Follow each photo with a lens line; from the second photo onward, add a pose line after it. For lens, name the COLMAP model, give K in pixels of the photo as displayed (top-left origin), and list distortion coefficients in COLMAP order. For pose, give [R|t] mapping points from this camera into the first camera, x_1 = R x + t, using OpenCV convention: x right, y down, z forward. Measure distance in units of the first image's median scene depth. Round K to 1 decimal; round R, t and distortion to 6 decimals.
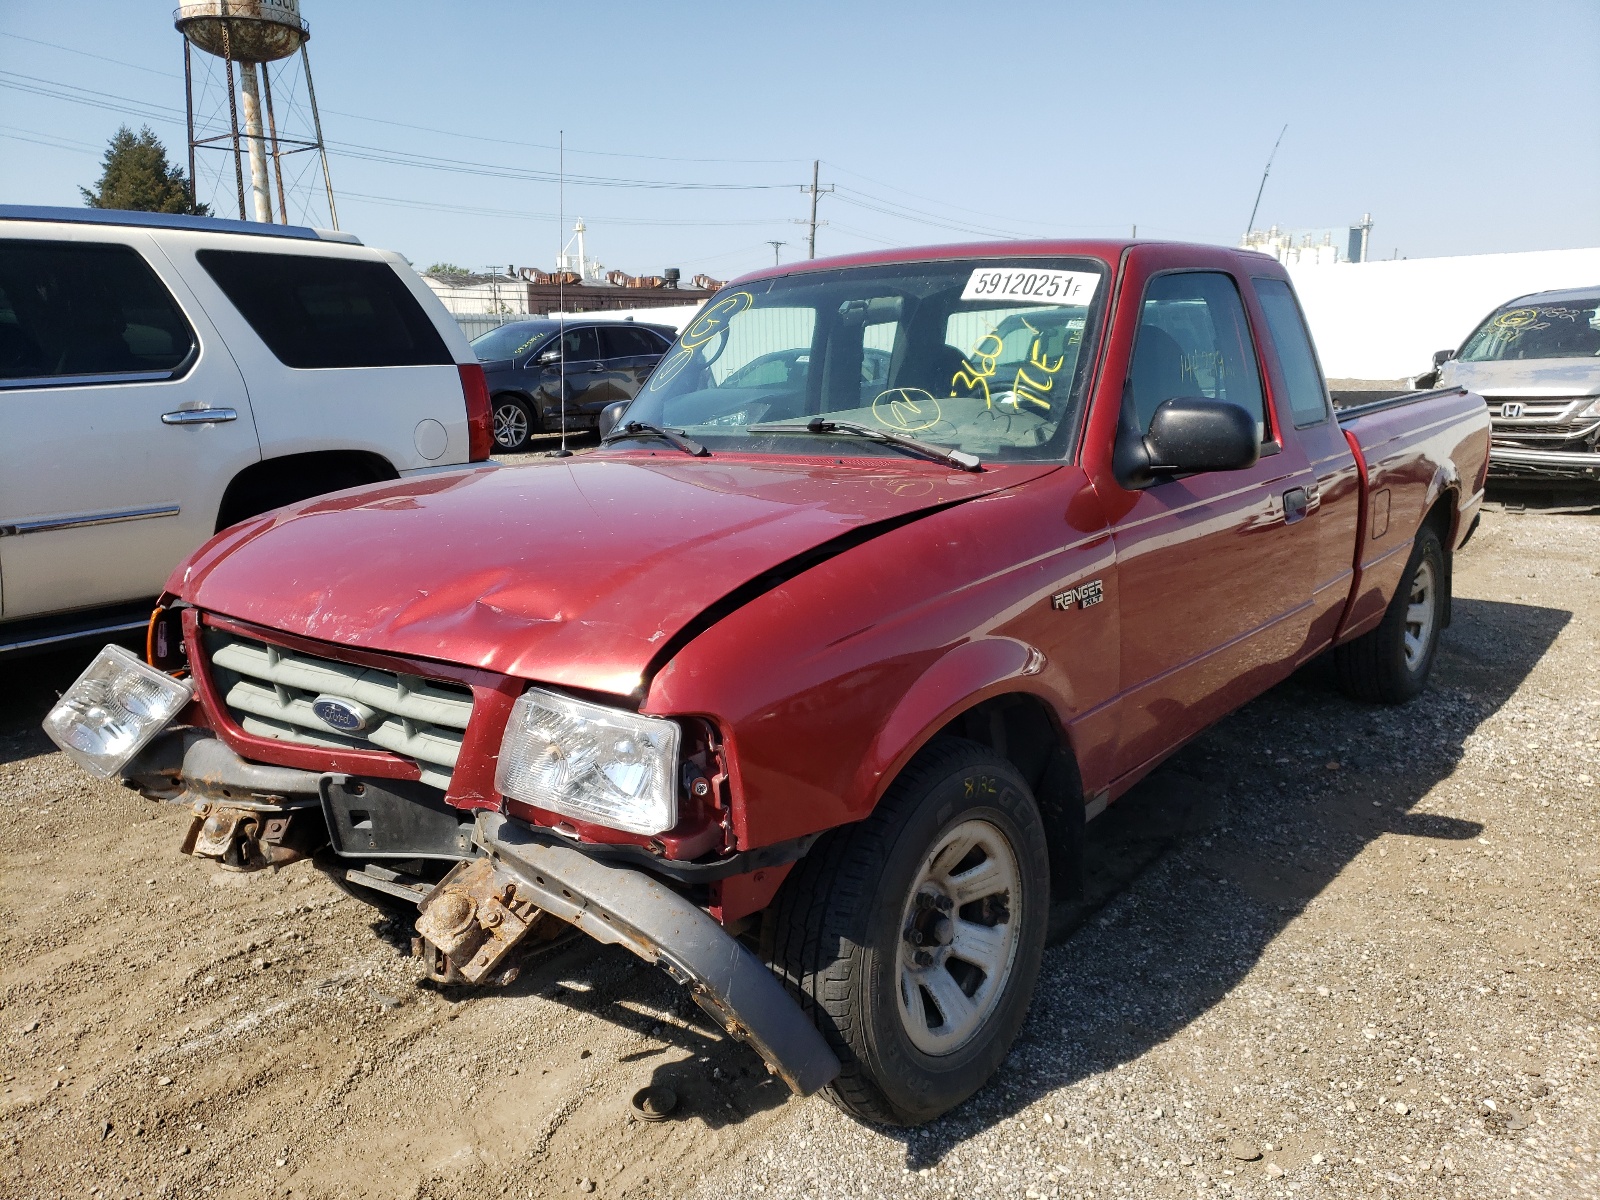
lens RADIAL K [[1333.4, 0, 800.0], [0, 1333.4, 600.0], [0, 0, 1]] dist [0.007555, 0.002572]
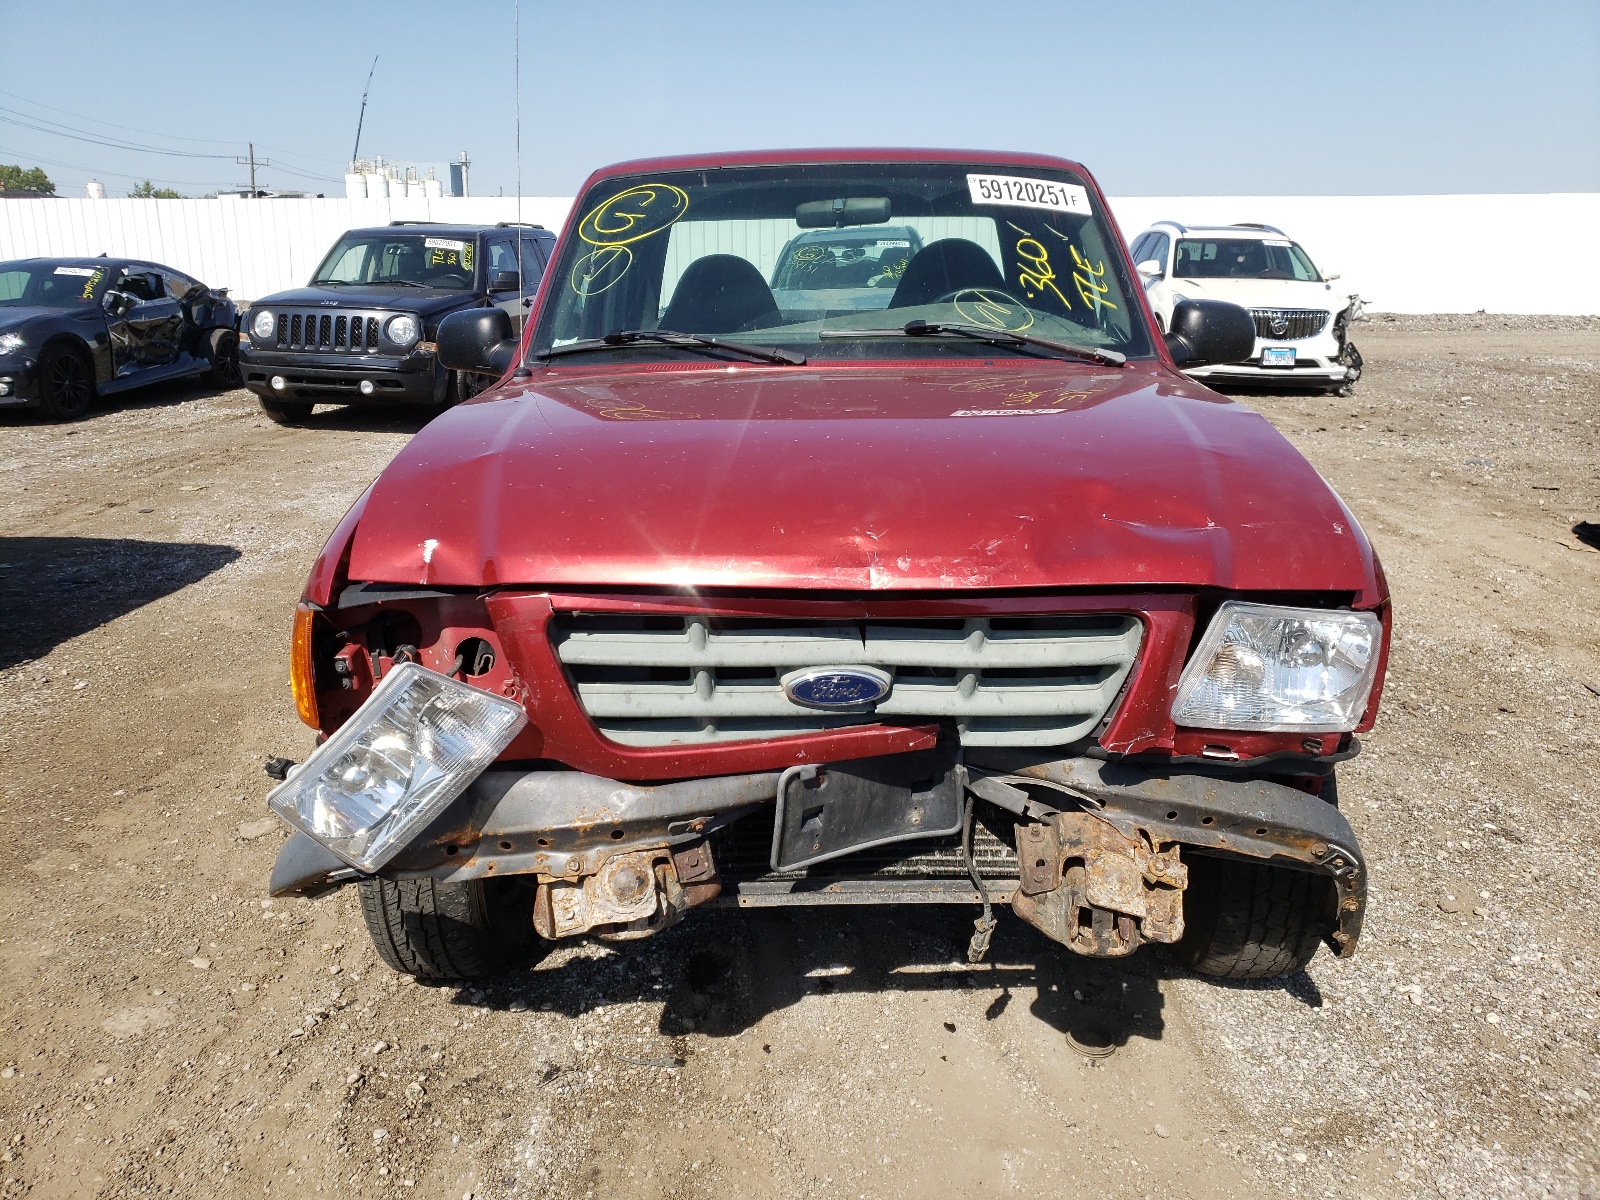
lens RADIAL K [[1333.4, 0, 800.0], [0, 1333.4, 600.0], [0, 0, 1]] dist [0.007555, 0.002572]
pose [[0.766644, -0.131104, 0.628545, -0.773199], [0.101897, 0.991368, 0.082499, -0.030172], [-0.633936, 0.000799, 0.773385, 0.369897]]
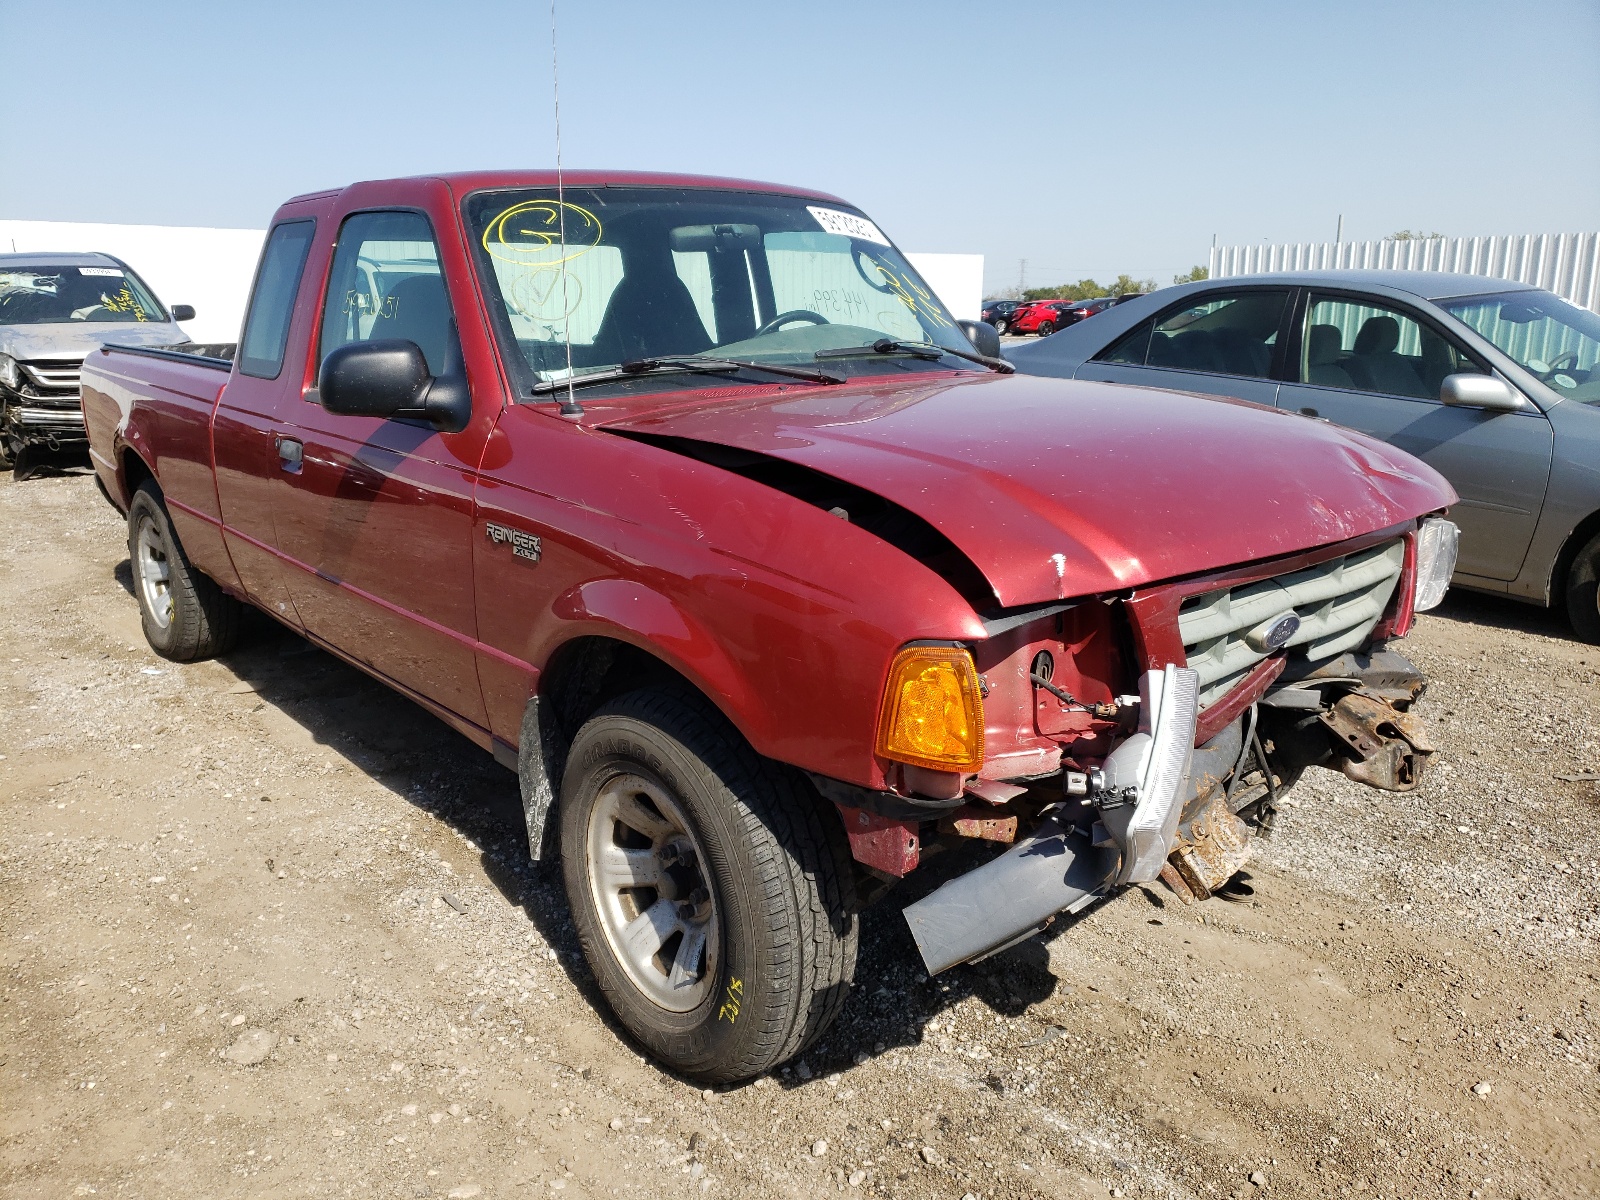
lens RADIAL K [[1312.3, 0, 800.0], [0, 1312.3, 600.0], [0, 0, 1]] dist [-0.003045, -0.001645]
pose [[0.117463, -0.196777, 0.973387, -1.174786], [0.188309, 0.966802, 0.172721, -0.146689], [-0.975060, 0.163009, 0.150619, 1.080378]]
